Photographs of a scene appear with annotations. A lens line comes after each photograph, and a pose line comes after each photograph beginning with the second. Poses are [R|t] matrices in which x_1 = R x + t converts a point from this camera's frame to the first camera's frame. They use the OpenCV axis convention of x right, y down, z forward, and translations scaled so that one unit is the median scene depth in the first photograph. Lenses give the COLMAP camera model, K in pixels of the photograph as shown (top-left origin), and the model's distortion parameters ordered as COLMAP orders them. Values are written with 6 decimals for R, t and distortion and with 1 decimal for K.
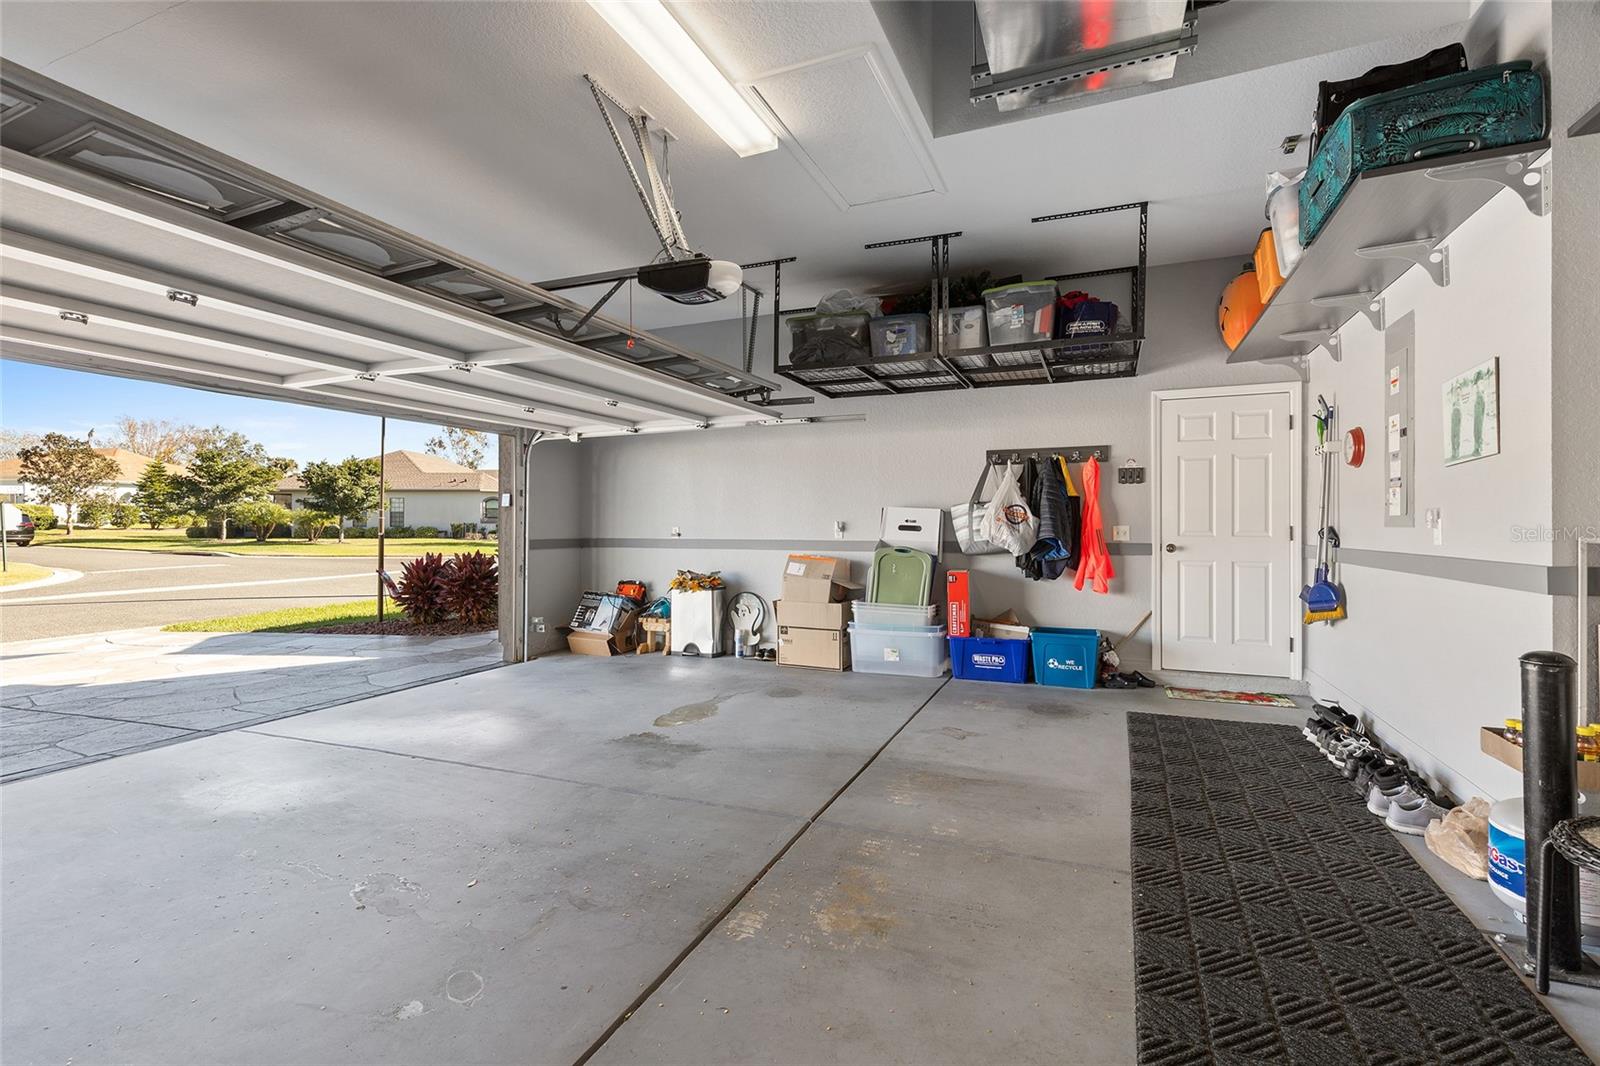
lens RADIAL K [[723.2, 0, 804.2], [0, 723.2, 523.7], [0, 0, 1]] dist [0.007973, -0.000539]
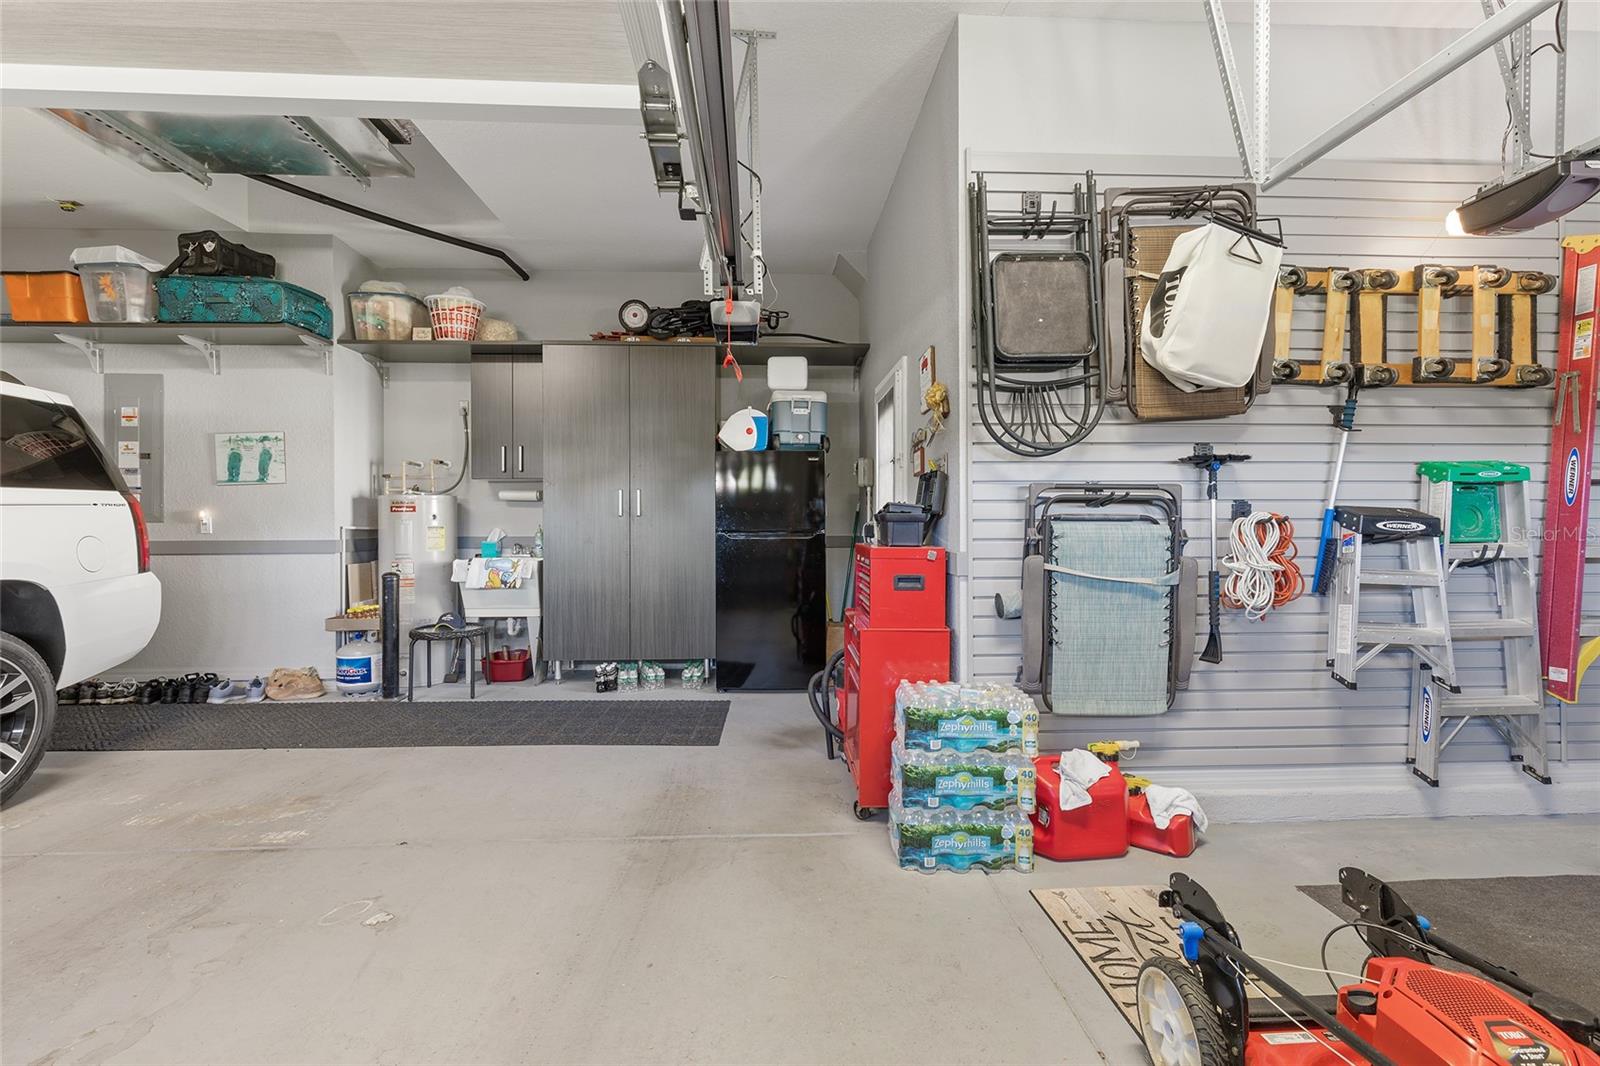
lens RADIAL K [[723.2, 0, 800.1], [0, 723.2, 525.5], [0, 0, 1]] dist [0.007973, -0.000539]
pose [[-0.432968, -0.004609, 0.901397, -0.738823], [0.003566, 0.999970, 0.006826, 0.003797], [-0.901402, 0.006170, -0.432939, 0.338105]]
